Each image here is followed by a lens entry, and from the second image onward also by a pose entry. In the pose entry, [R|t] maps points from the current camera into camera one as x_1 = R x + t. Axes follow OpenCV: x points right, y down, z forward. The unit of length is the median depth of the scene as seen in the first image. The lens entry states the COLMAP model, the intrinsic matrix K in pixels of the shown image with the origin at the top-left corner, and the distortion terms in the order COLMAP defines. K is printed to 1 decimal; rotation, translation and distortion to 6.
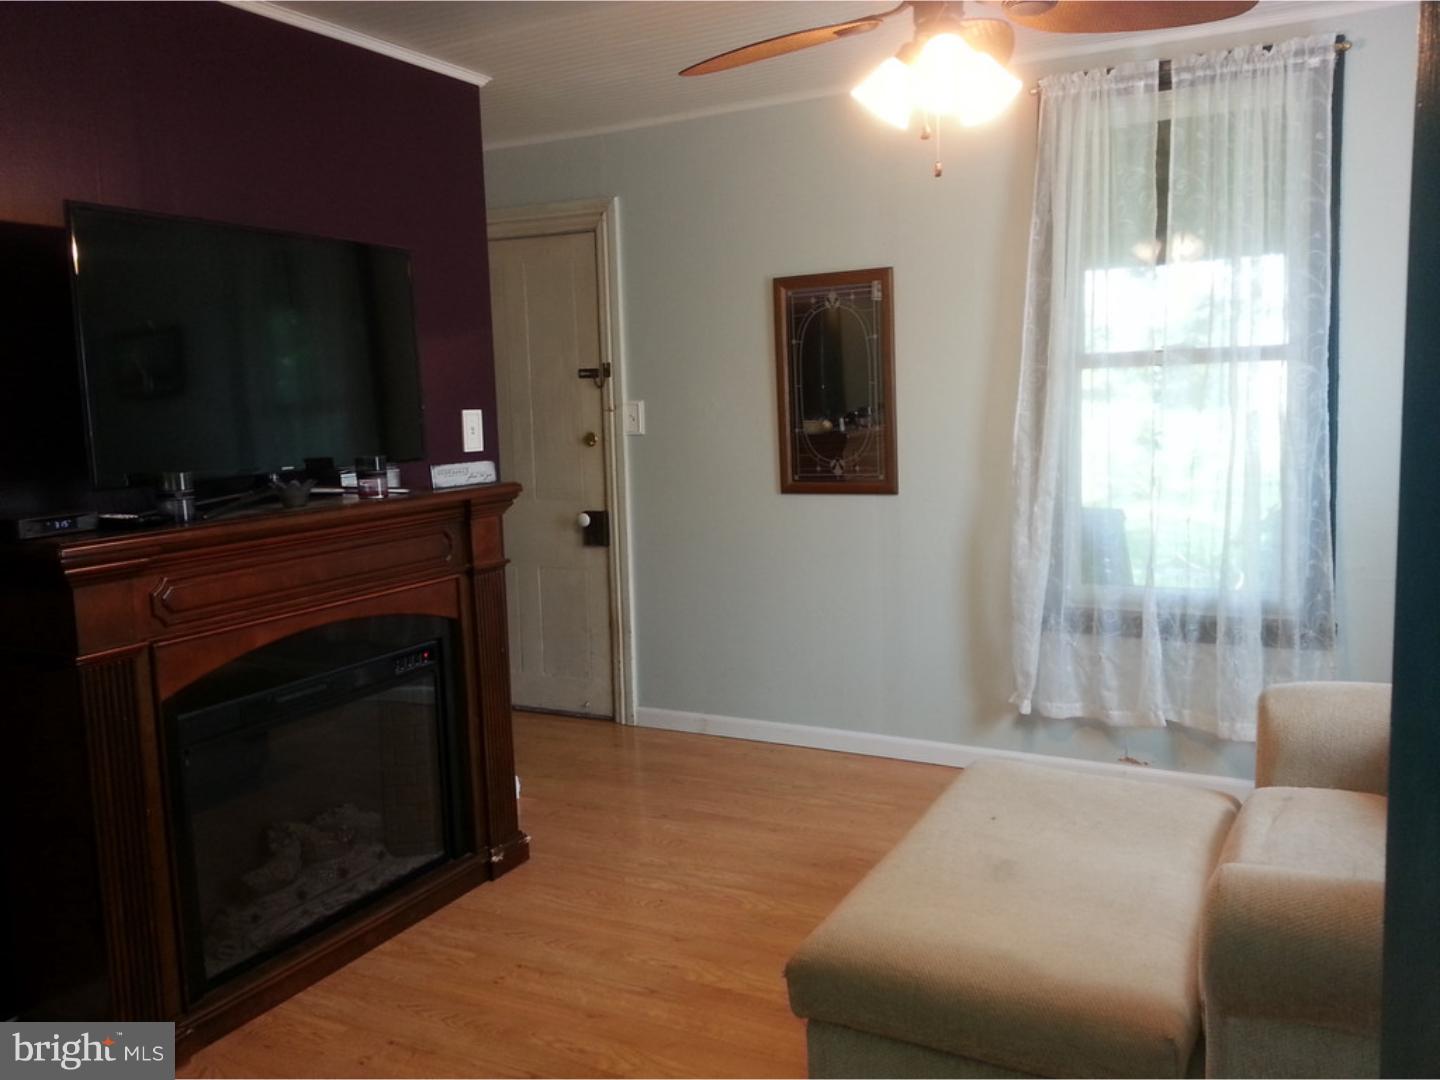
lens RADIAL K [[1186.8, 0, 718.4], [0, 1186.8, 509.0], [0, 0, 1]] dist [0.196790, -0.292244]
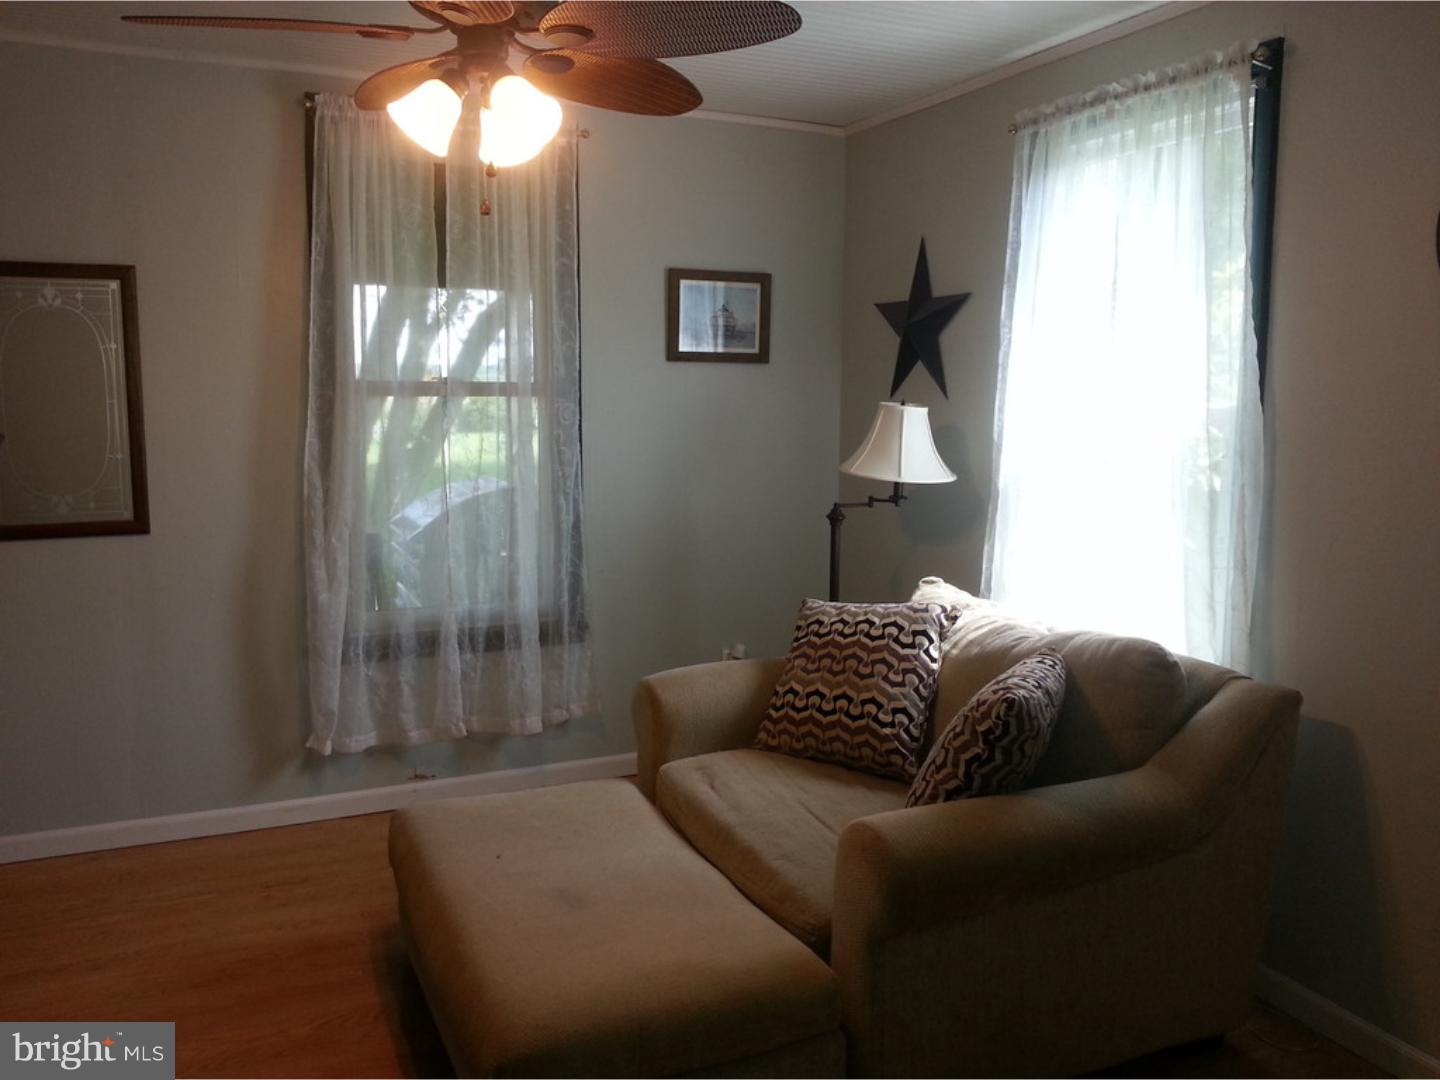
lens RADIAL K [[1186.8, 0, 718.4], [0, 1186.8, 509.0], [0, 0, 1]] dist [0.196790, -0.292244]
pose [[0.635850, -0.050342, 0.770169, -0.283393], [0.052381, 0.998385, 0.022013, -0.029979], [-0.770033, 0.026345, 0.637460, 0.147688]]
